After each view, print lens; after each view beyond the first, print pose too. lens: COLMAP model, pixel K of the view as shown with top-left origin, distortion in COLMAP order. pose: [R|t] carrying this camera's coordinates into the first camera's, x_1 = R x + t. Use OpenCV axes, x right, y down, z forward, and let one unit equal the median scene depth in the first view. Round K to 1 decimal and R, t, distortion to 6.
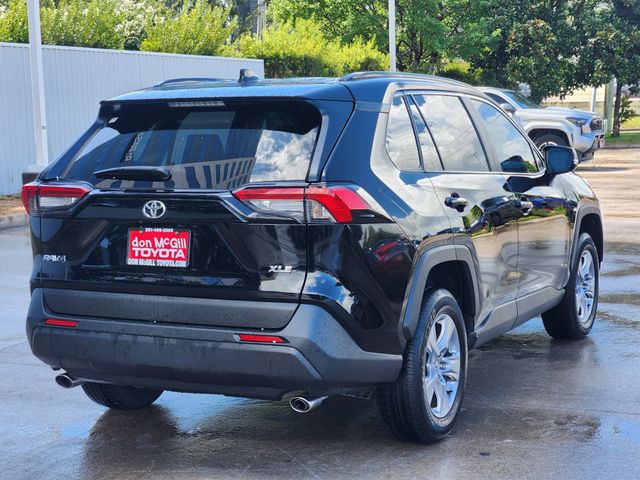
lens RADIAL K [[1121.1, 0, 287.4], [0, 1121.1, 242.5], [0, 0, 1]] dist [0.151972, 0.126199]
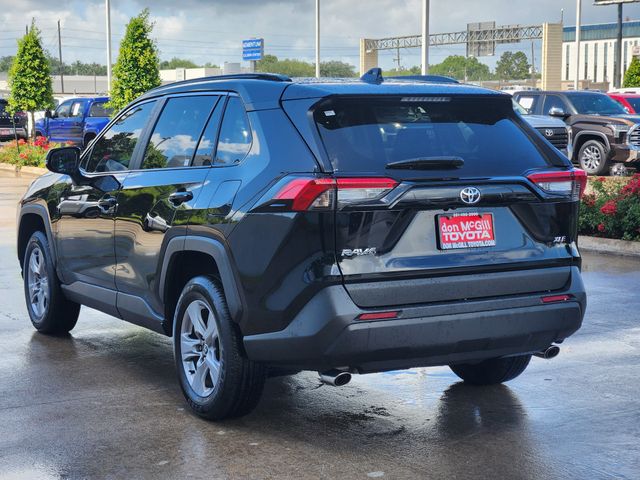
lens RADIAL K [[1121.1, 0, 287.4], [0, 1121.1, 242.5], [0, 0, 1]] dist [0.151972, 0.126199]
pose [[0.535612, -0.065404, 0.841928, -1.118221], [0.075833, 0.996693, 0.029184, -0.028798], [-0.841052, 0.048215, 0.538801, 0.554640]]
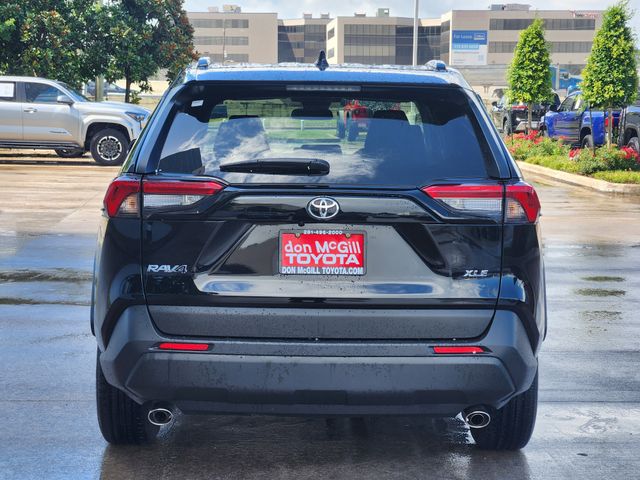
lens RADIAL K [[1176.0, 0, 320.0], [0, 1176.0, 240.0], [0, 0, 1]] dist [-0.200910, 0.389047]
pose [[0.879765, -0.017674, 0.475079, -0.540170], [0.017522, 0.999835, 0.004749, -0.009494], [-0.475085, 0.004146, 0.879930, 0.206412]]
